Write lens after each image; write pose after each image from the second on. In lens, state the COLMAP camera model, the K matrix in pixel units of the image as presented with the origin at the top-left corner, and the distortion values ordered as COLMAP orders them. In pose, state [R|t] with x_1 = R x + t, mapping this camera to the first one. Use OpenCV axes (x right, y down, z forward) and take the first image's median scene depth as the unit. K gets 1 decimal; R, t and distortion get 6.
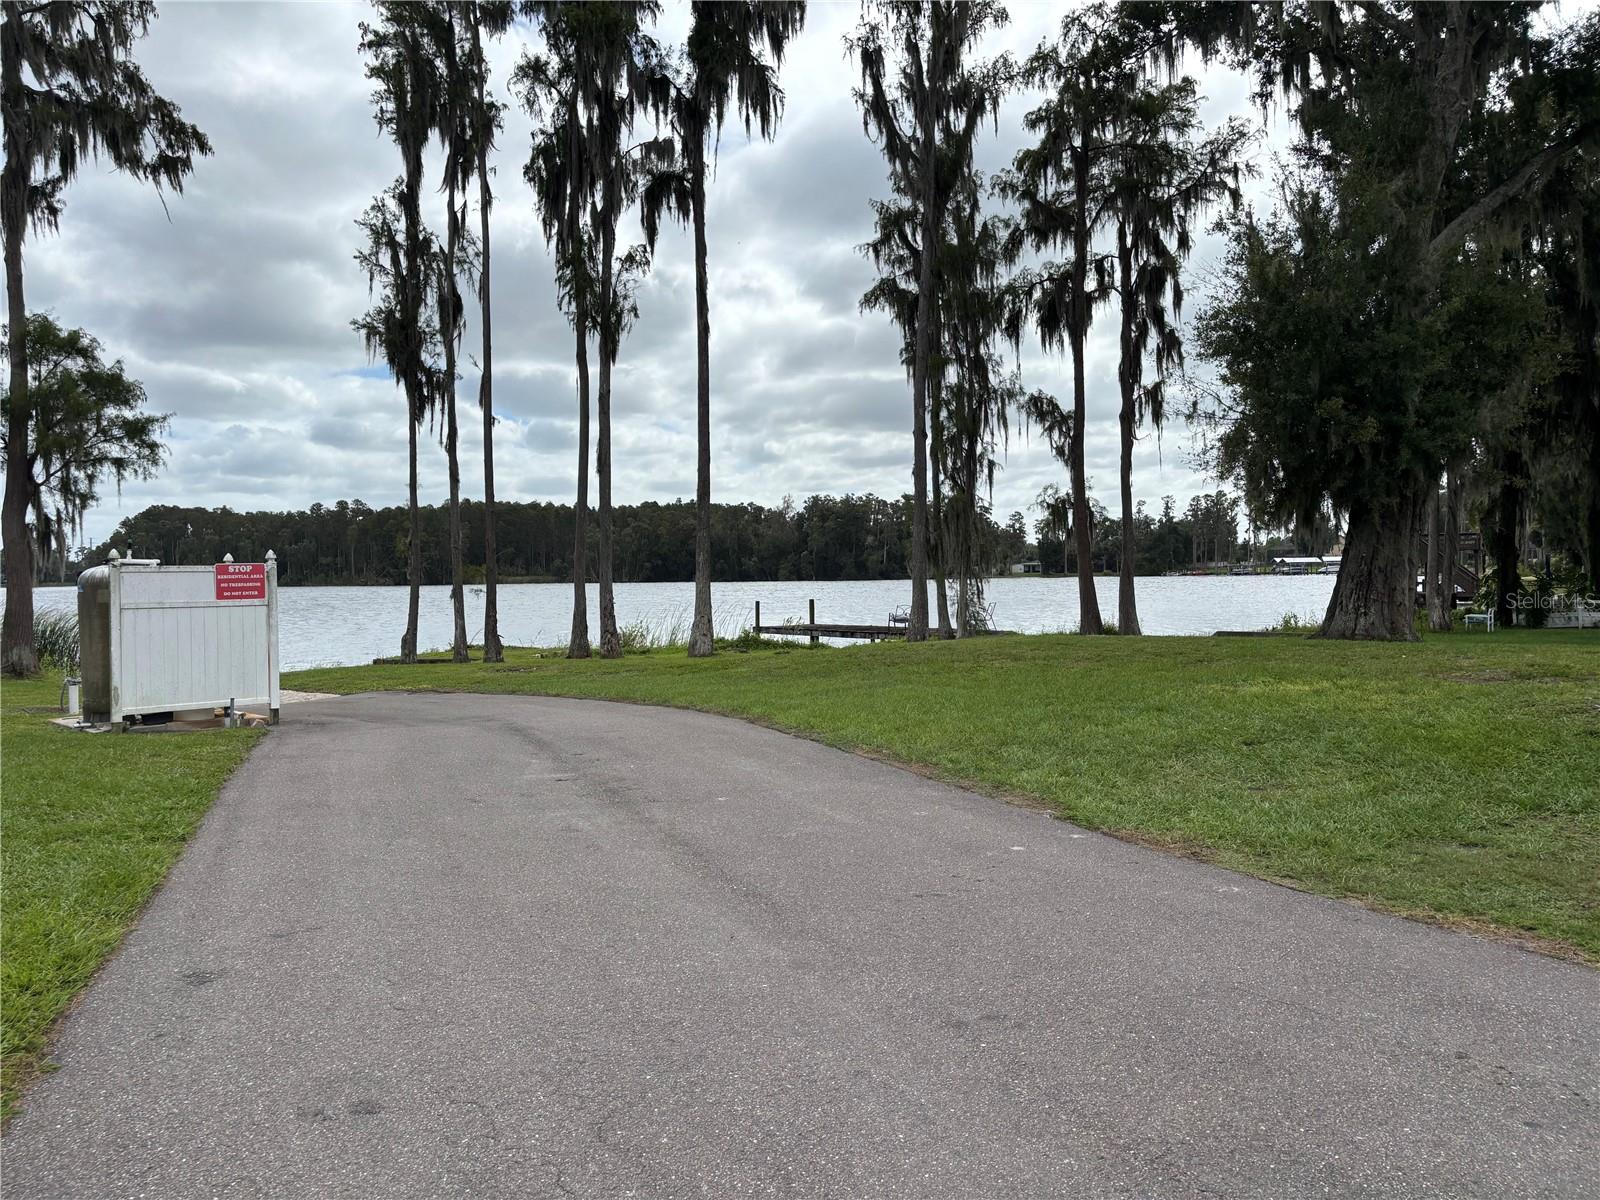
lens RADIAL K [[1205.5, 0, 784.9], [0, 1205.5, 591.9], [0, 0, 1]] dist [0.048400, -0.046059]
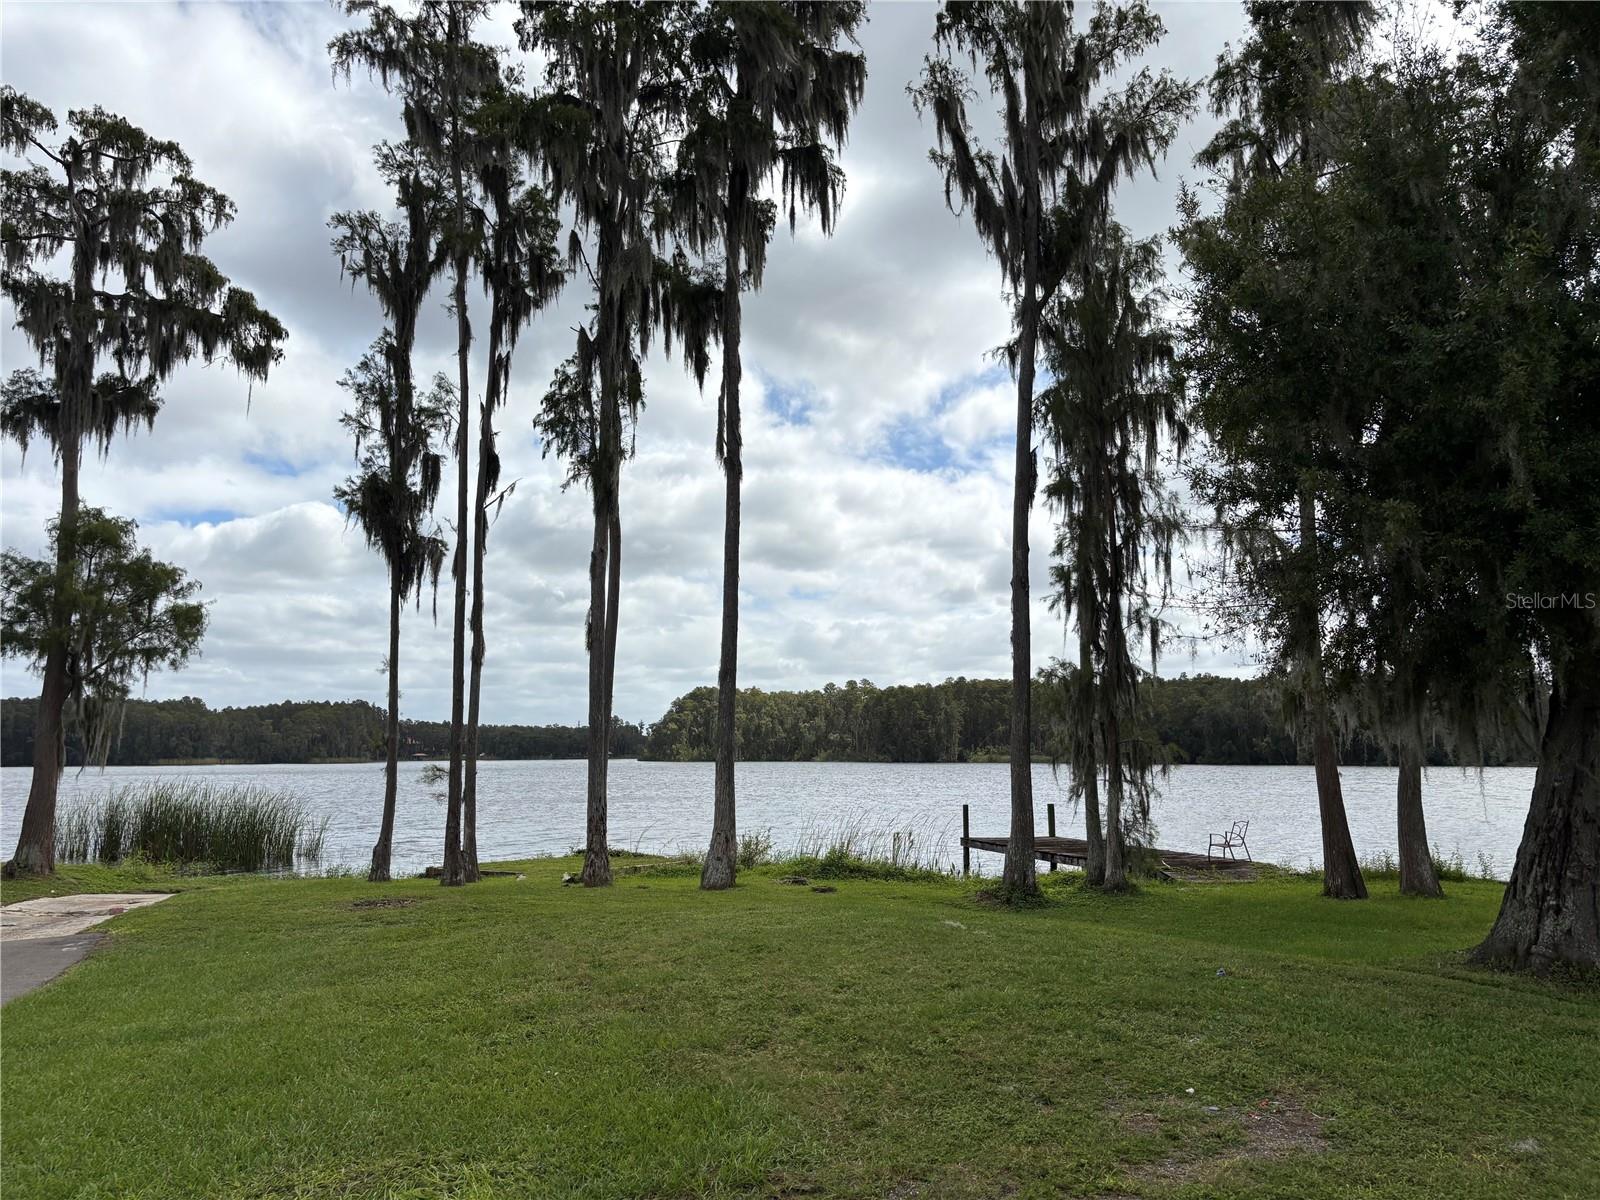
lens RADIAL K [[1205.5, 0, 805.4], [0, 1205.5, 595.4], [0, 0, 1]] dist [0.048400, -0.046059]
pose [[0.911703, -0.041559, -0.408743, 0.307335], [-0.017061, 0.990183, -0.138732, -0.024865], [0.410496, 0.133456, 0.902043, 0.320160]]
